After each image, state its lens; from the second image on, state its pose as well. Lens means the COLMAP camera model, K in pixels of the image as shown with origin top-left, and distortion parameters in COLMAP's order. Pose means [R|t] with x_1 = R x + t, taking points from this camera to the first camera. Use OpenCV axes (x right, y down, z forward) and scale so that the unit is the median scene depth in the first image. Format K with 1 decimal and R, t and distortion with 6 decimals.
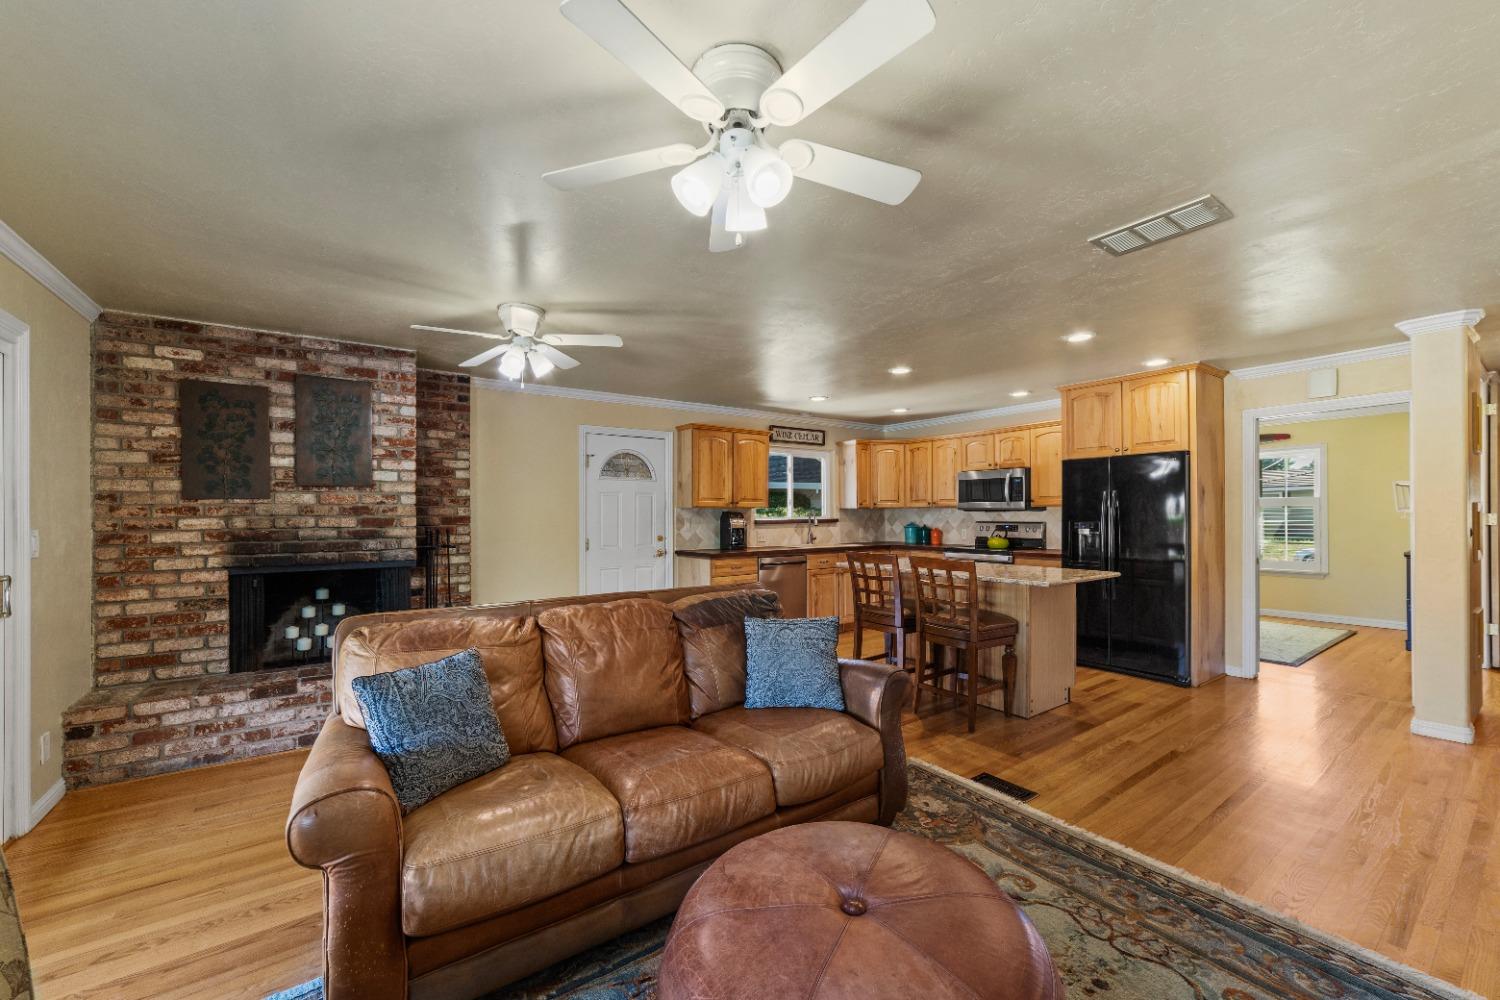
lens RADIAL K [[580.7, 0, 745.2], [0, 580.7, 518.8], [0, 0, 1]] dist [-0.018683, 0.006930]
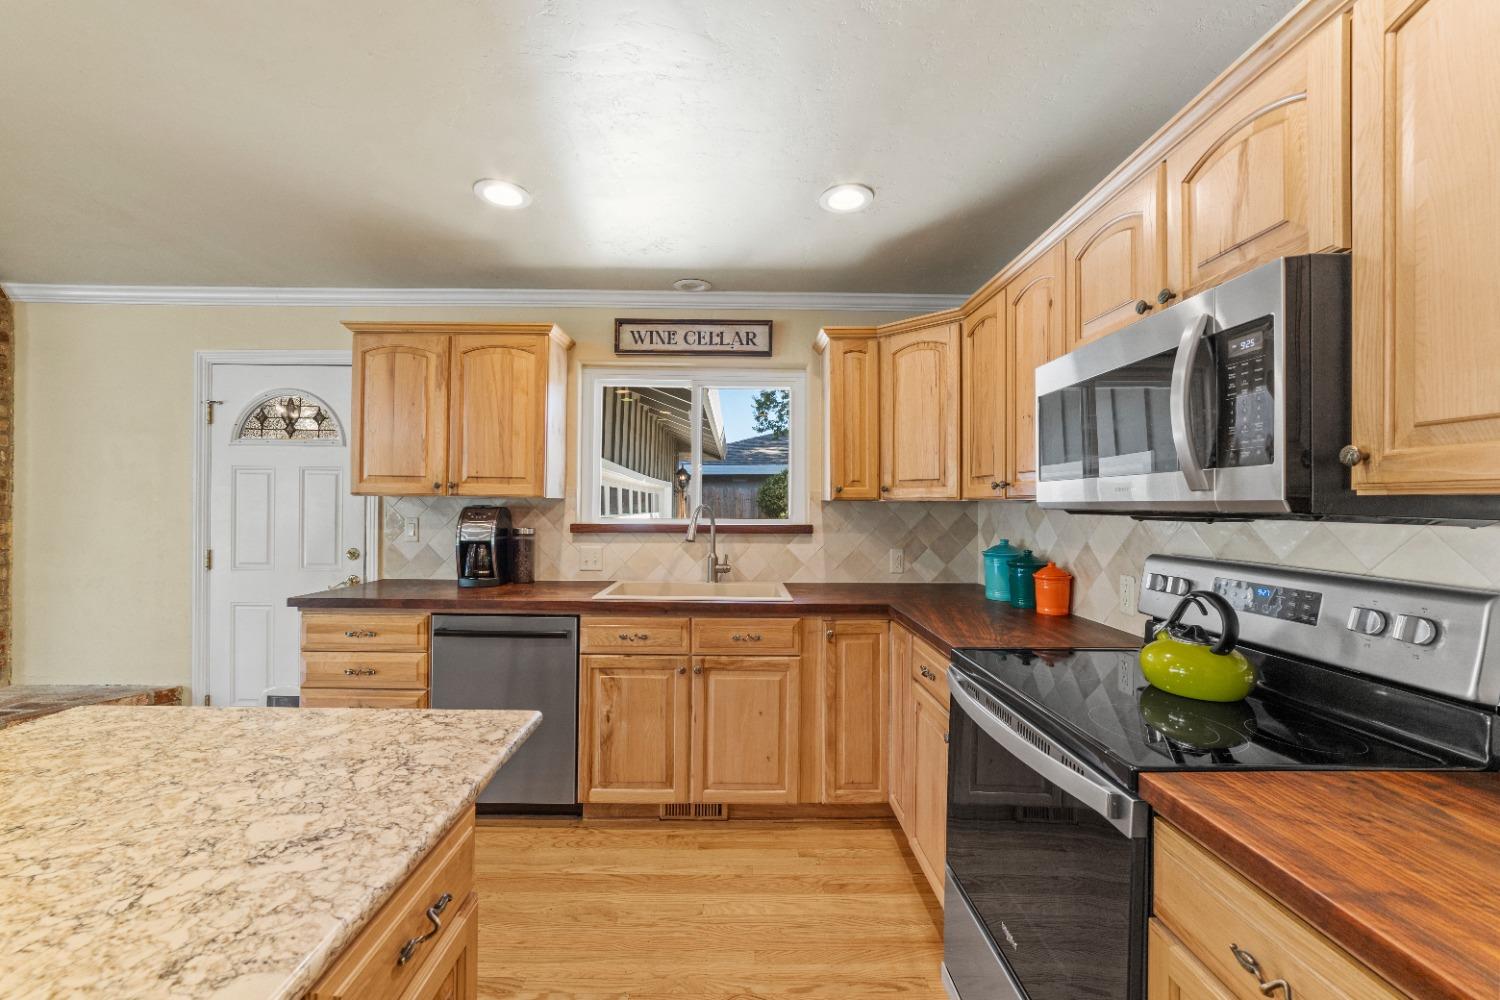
lens RADIAL K [[580.7, 0, 747.2], [0, 580.7, 503.4], [0, 0, 1]] dist [-0.018683, 0.006930]
pose [[0.829357, 0.009440, -0.558639, 0.562385], [-0.017193, 0.999815, -0.008629, -0.018001], [0.558454, 0.016761, 0.829366, 0.981743]]
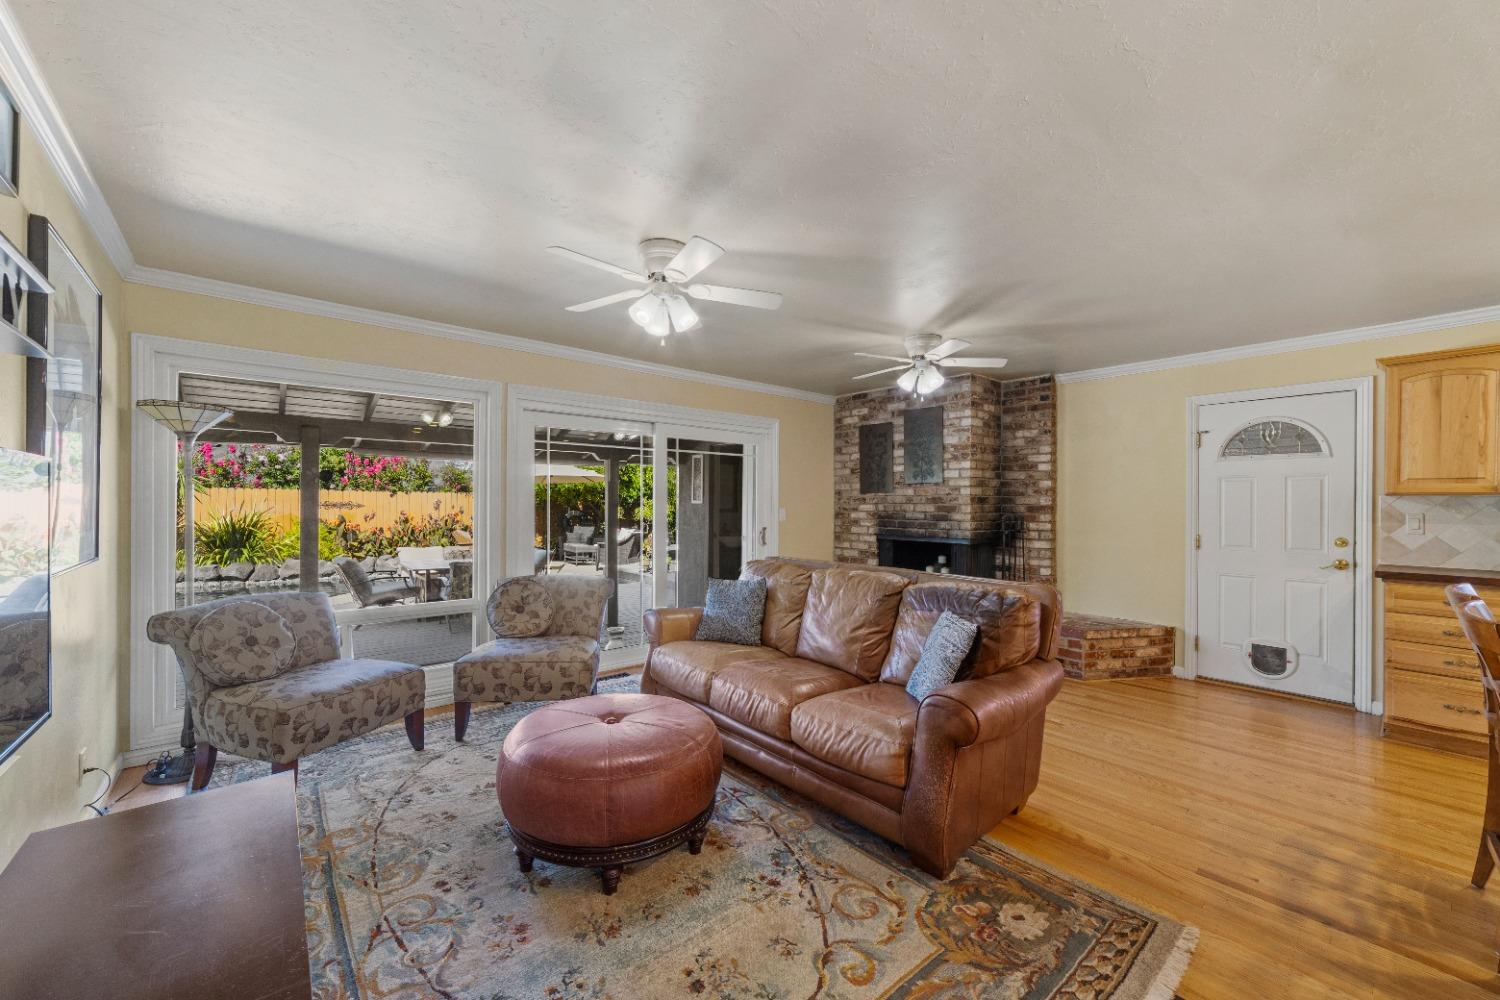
lens RADIAL K [[580.7, 0, 743.3], [0, 580.7, 501.6], [0, 0, 1]] dist [-0.018683, 0.006930]
pose [[0.097038, 0.000959, -0.995280, 0.556433], [-0.015900, 0.999873, -0.000587, -0.001881], [0.995154, 0.015882, 0.097041, 0.339972]]
